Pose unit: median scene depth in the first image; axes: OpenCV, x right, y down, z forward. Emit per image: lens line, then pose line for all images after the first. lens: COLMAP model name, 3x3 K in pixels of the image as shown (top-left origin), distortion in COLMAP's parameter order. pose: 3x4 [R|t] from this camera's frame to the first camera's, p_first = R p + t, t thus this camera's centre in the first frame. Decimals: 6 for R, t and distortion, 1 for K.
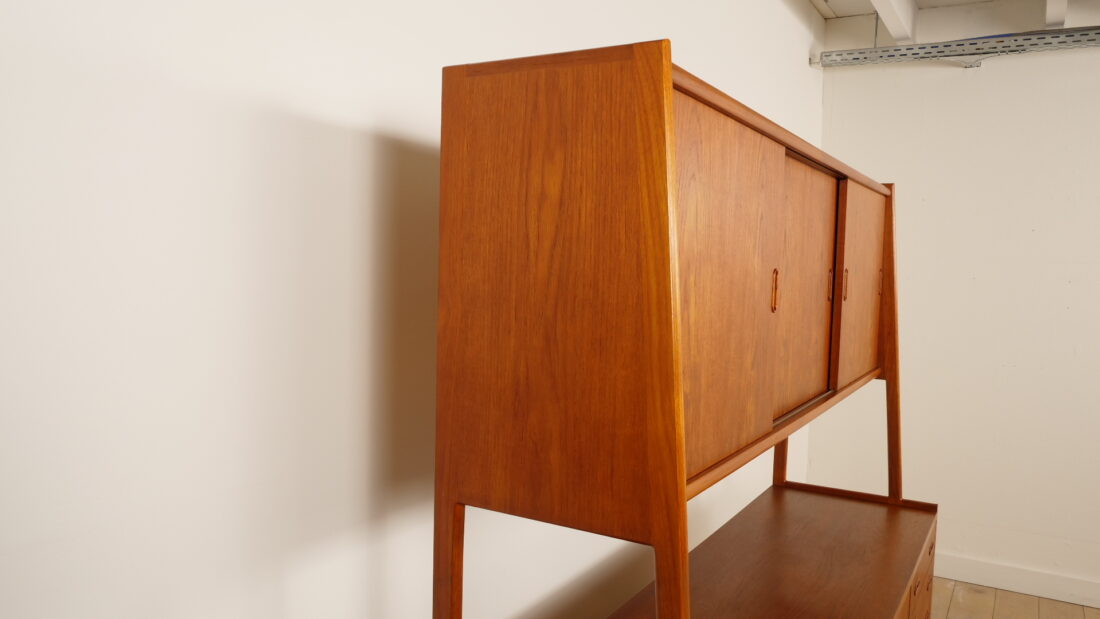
lens RADIAL K [[816.5, 0, 550.0], [0, 816.5, 309.5], [0, 0, 1]] dist [-0.050064, -0.000461]
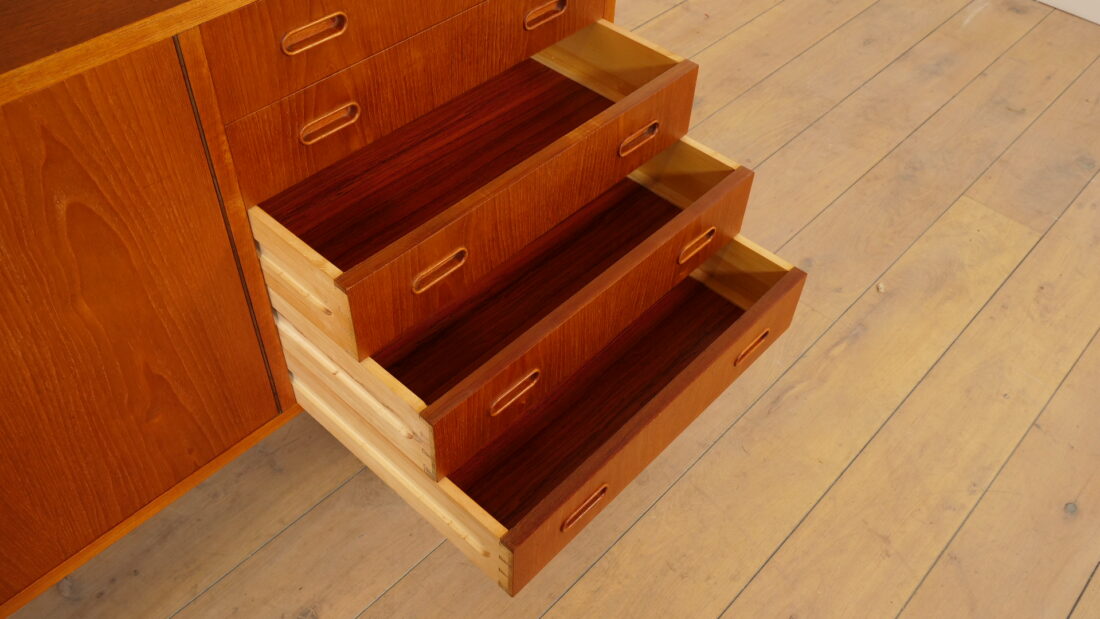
lens RADIAL K [[938.7, 0, 550.0], [0, 938.7, 309.5], [0, 0, 1]] dist [-0.025012, 0.006686]
pose [[0.978987, 0.156416, -0.130840, 0.530499], [-0.027065, 0.735595, 0.676880, 0.114301], [0.202120, -0.659116, 0.724372, 0.506341]]
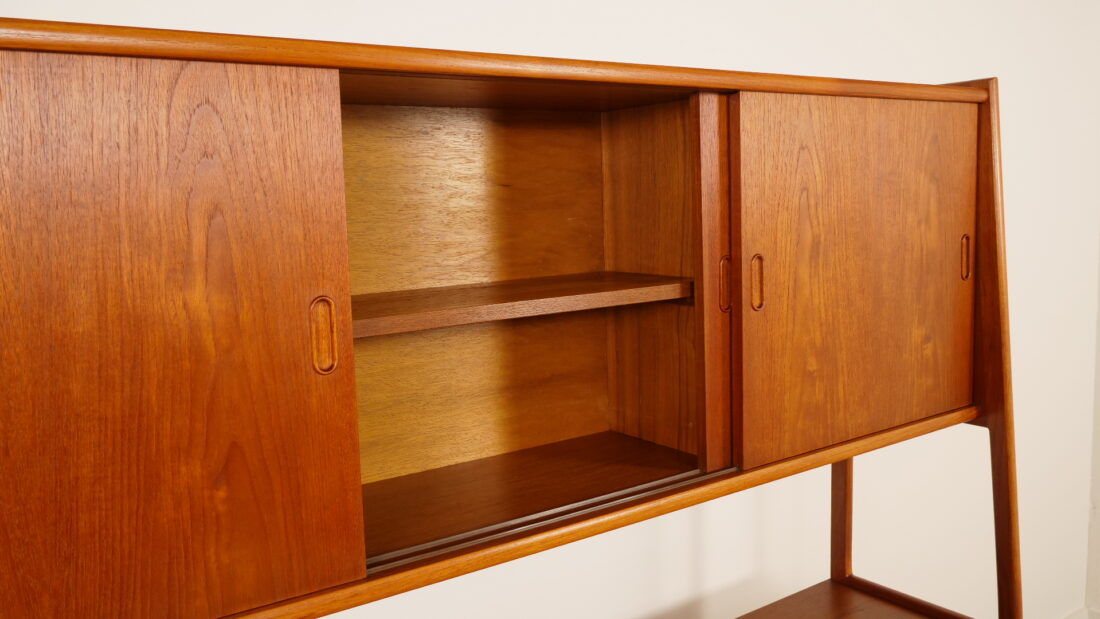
lens RADIAL K [[938.7, 0, 550.0], [0, 938.7, 309.5], [0, 0, 1]] dist [-0.025012, 0.006686]
pose [[0.917009, -0.010376, -0.398732, 0.396315], [0.033456, 0.998140, 0.050968, -0.040112], [0.397461, -0.060078, 0.915650, 0.281184]]
